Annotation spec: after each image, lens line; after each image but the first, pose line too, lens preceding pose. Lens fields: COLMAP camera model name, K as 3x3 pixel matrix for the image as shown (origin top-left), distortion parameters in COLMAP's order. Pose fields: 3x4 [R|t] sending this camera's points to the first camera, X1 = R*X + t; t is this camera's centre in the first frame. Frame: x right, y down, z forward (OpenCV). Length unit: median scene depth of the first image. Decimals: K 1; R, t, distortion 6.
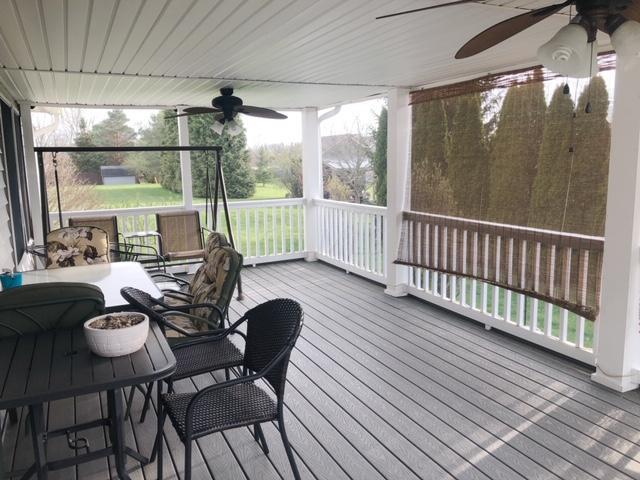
lens RADIAL K [[524.2, 0, 321.9], [0, 524.2, 240.4], [0, 0, 1]] dist [-0.010622, 0.000151]
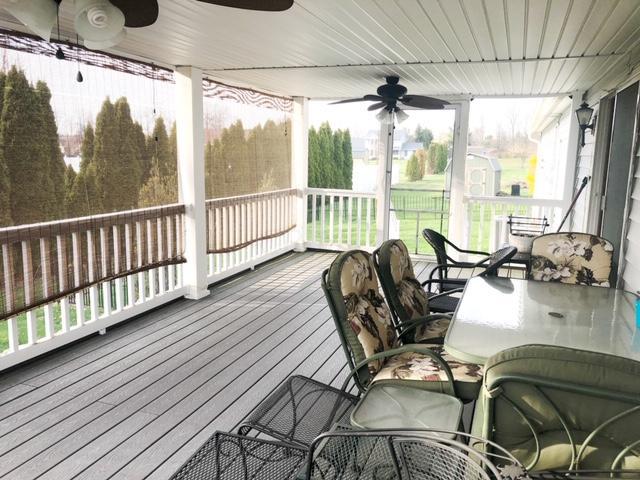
lens RADIAL K [[524.2, 0, 320.4], [0, 524.2, 238.8], [0, 0, 1]] dist [-0.010622, 0.000151]
pose [[-0.695076, -0.114400, 0.709776, -0.573520], [0.105542, 0.960325, 0.258140, -0.183361], [-0.711147, 0.254339, -0.655425, 1.307804]]
